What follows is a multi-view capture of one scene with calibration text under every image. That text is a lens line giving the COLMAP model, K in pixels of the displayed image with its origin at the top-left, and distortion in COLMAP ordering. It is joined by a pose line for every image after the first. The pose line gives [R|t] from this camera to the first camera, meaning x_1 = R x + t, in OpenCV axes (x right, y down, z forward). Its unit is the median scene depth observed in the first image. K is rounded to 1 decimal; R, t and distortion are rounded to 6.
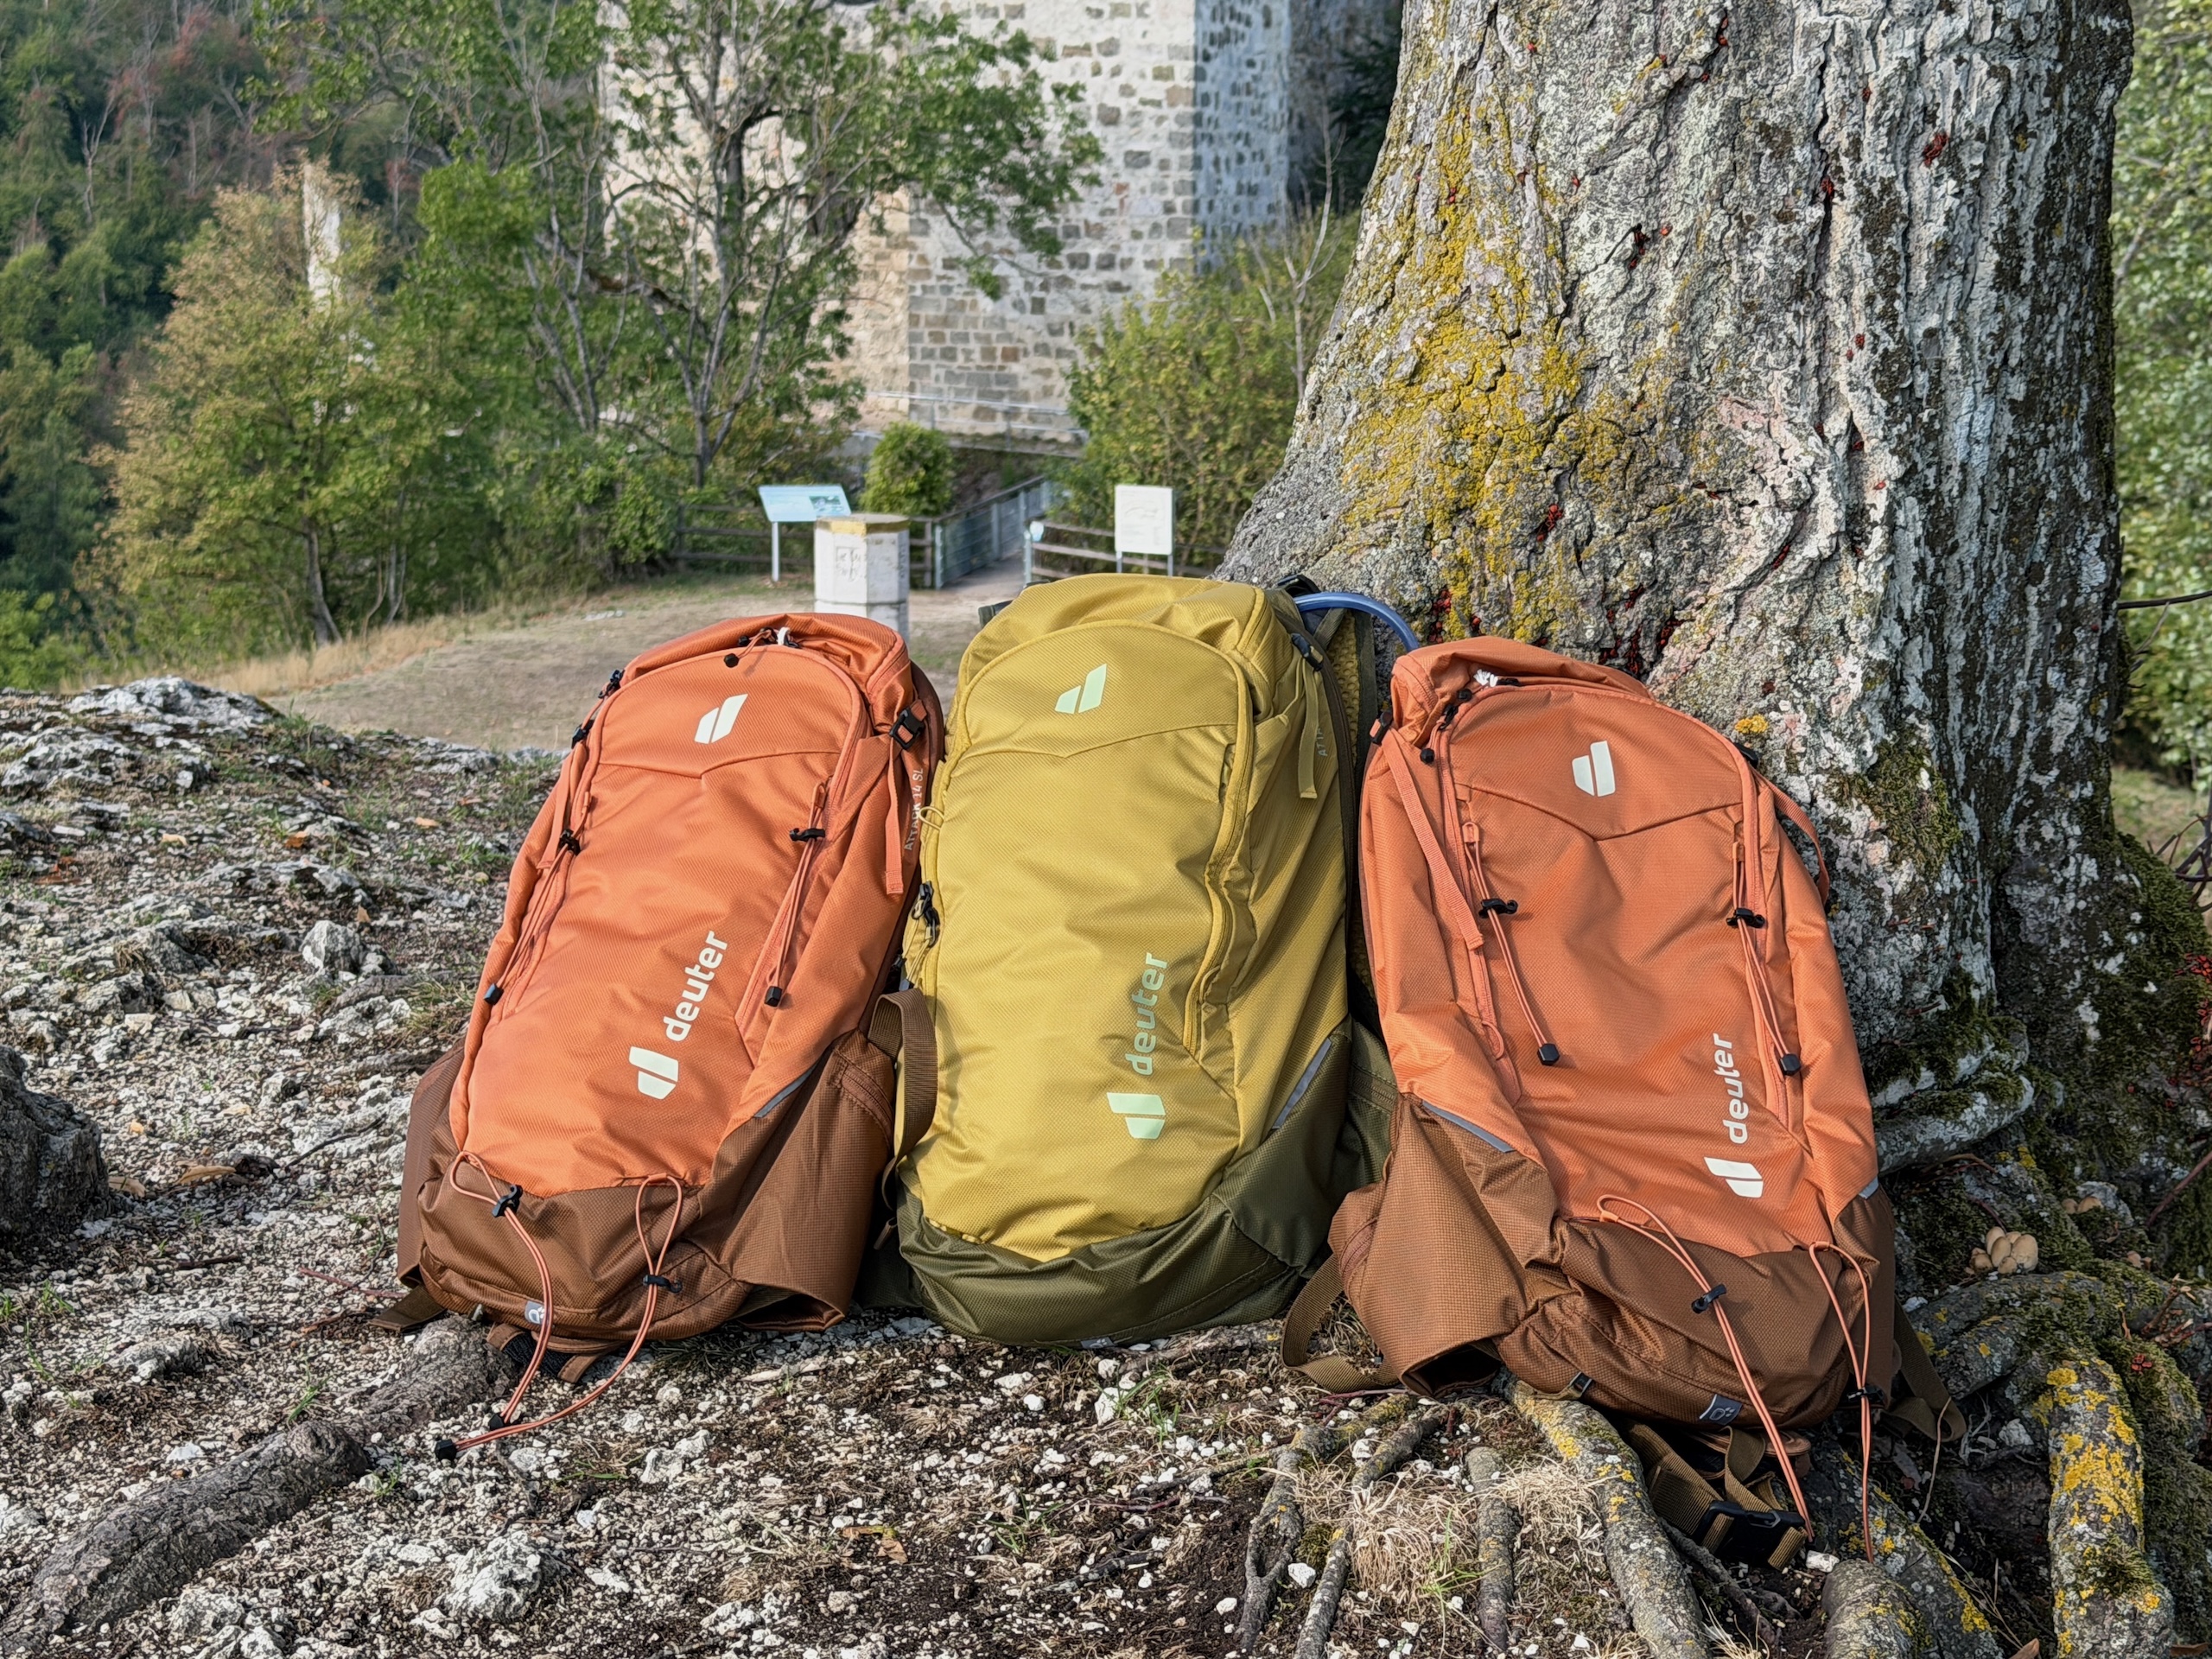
lens RADIAL K [[3598.0, 0, 1189.9], [0, 3598.0, 829.8], [0, 0, 1]] dist [0.029098, 0.223563]
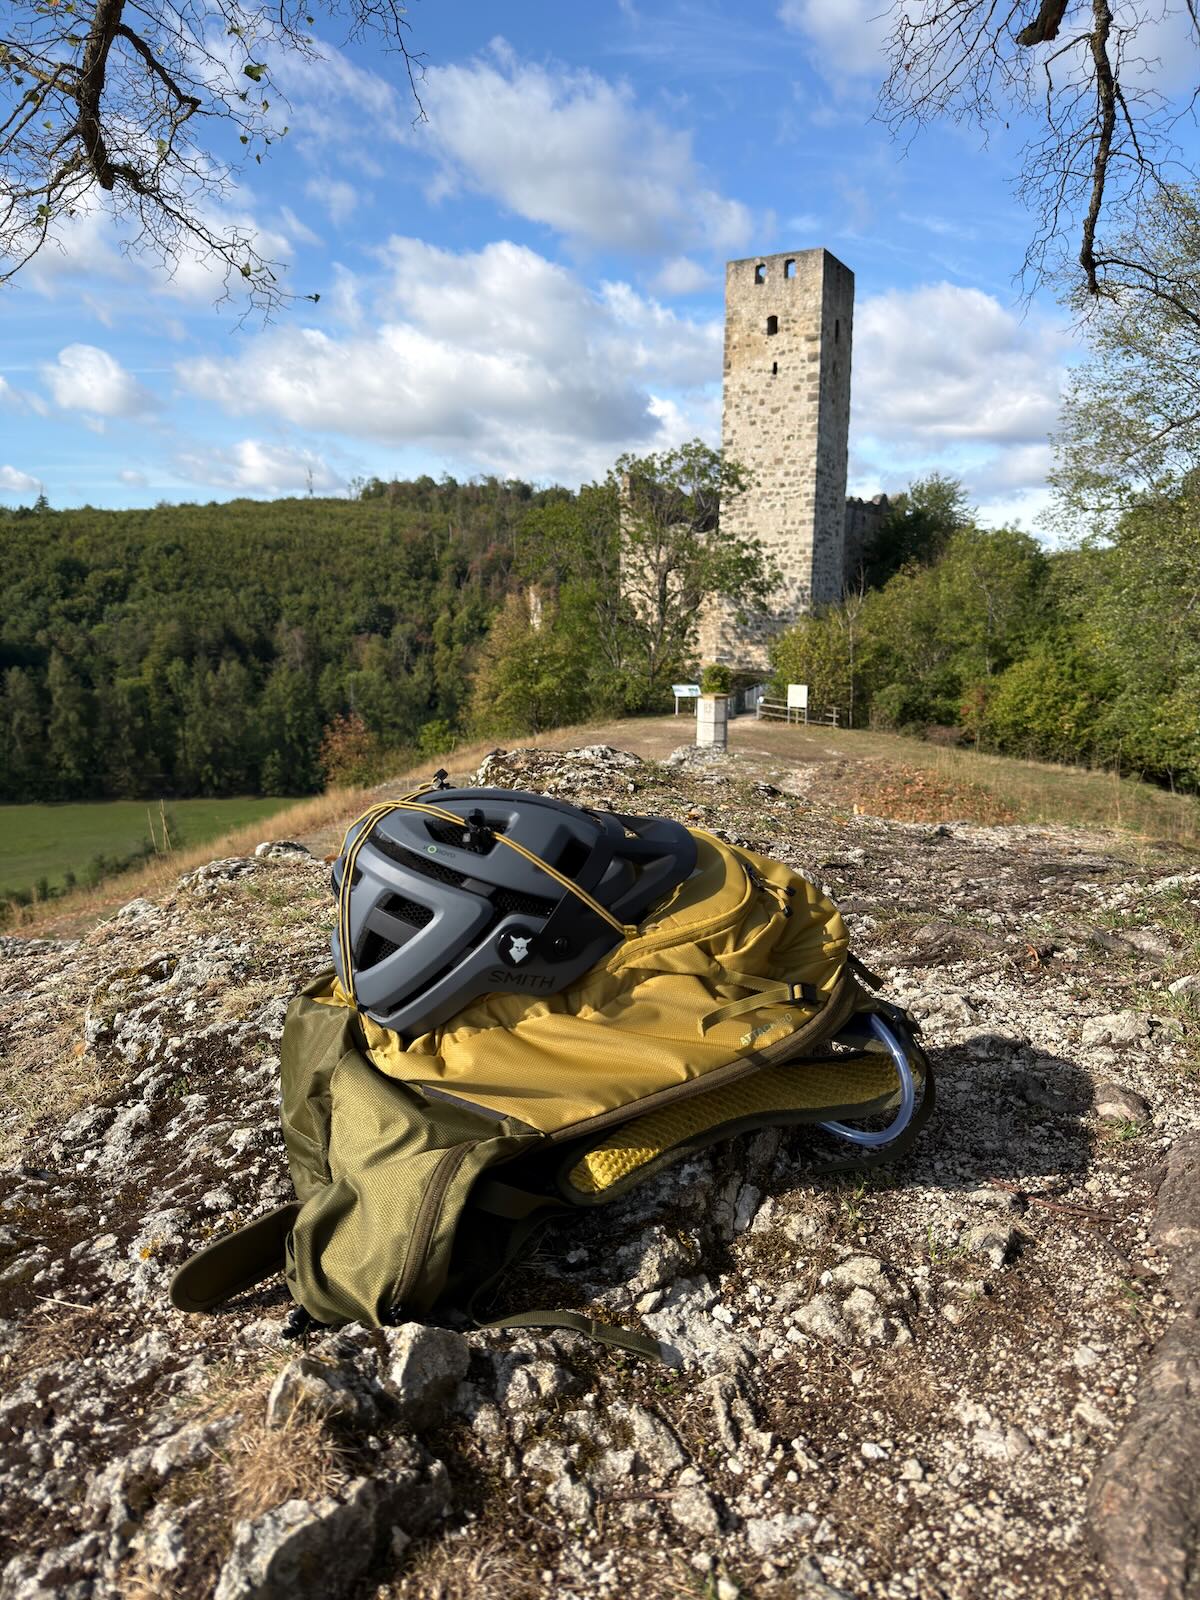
lens RADIAL K [[1114.6, 0, 602.2], [0, 1114.6, 785.9], [0, 0, 1]] dist [0.060479, -0.003367]
pose [[0.986765, 0.015782, -0.161389, -0.180386], [-0.016933, 0.999840, -0.005755, -0.010628], [0.161272, 0.008411, 0.986874, 0.274576]]
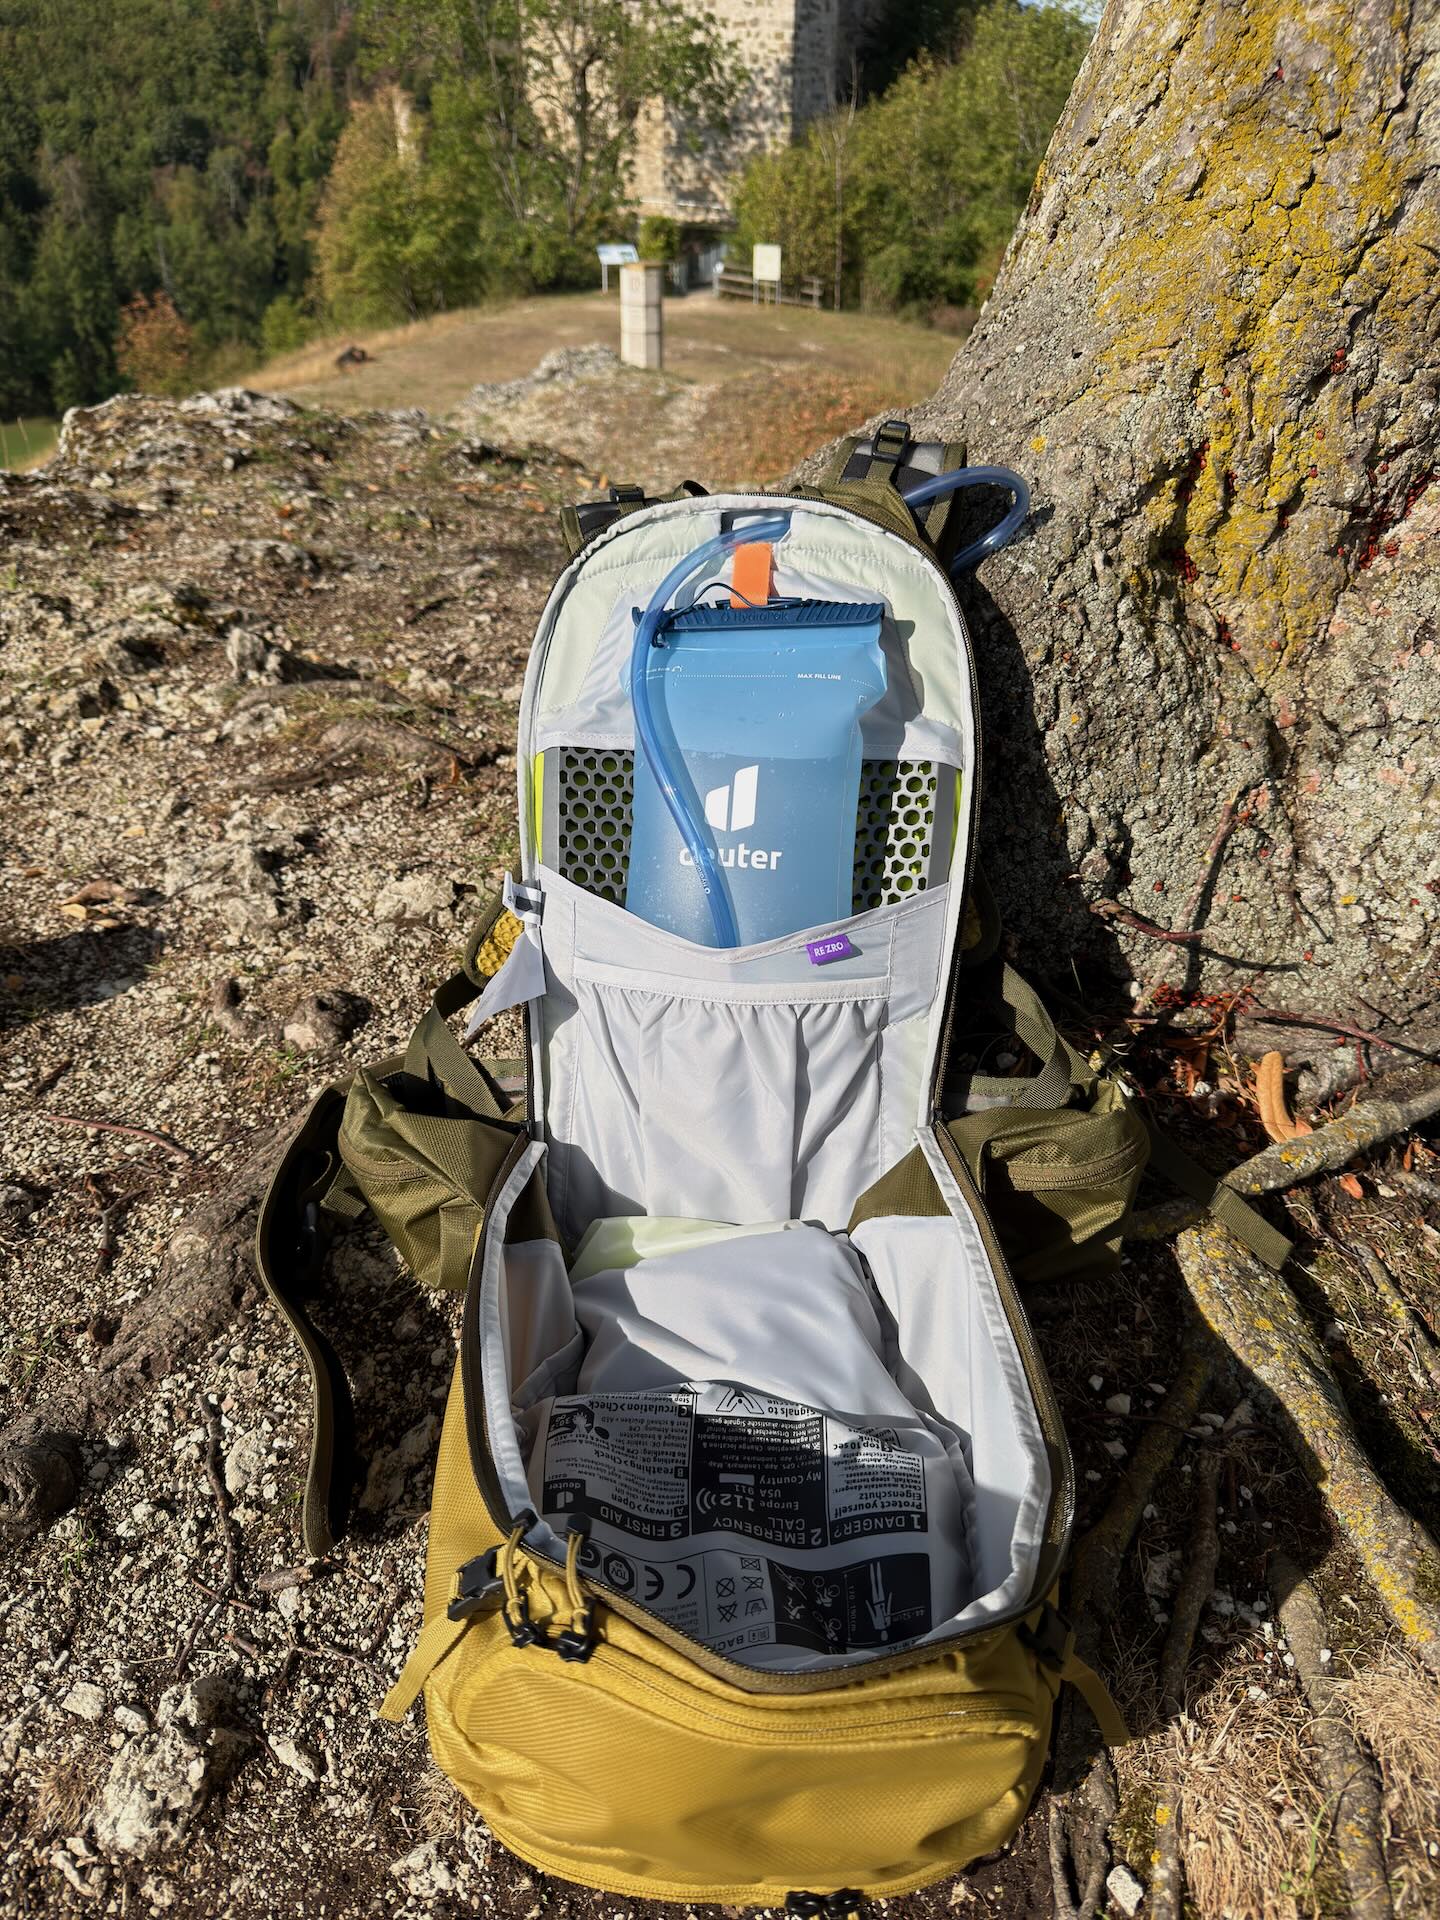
lens RADIAL K [[1364.8, 0, 700.7], [0, 1364.8, 952.2], [0, 0, 1]] dist [-0.015585, -0.004101]
pose [[0.998603, 0.024159, -0.046986, -0.022924], [-0.004744, 0.926737, 0.375682, -0.042507], [0.052620, -0.374934, 0.925557, 0.342333]]
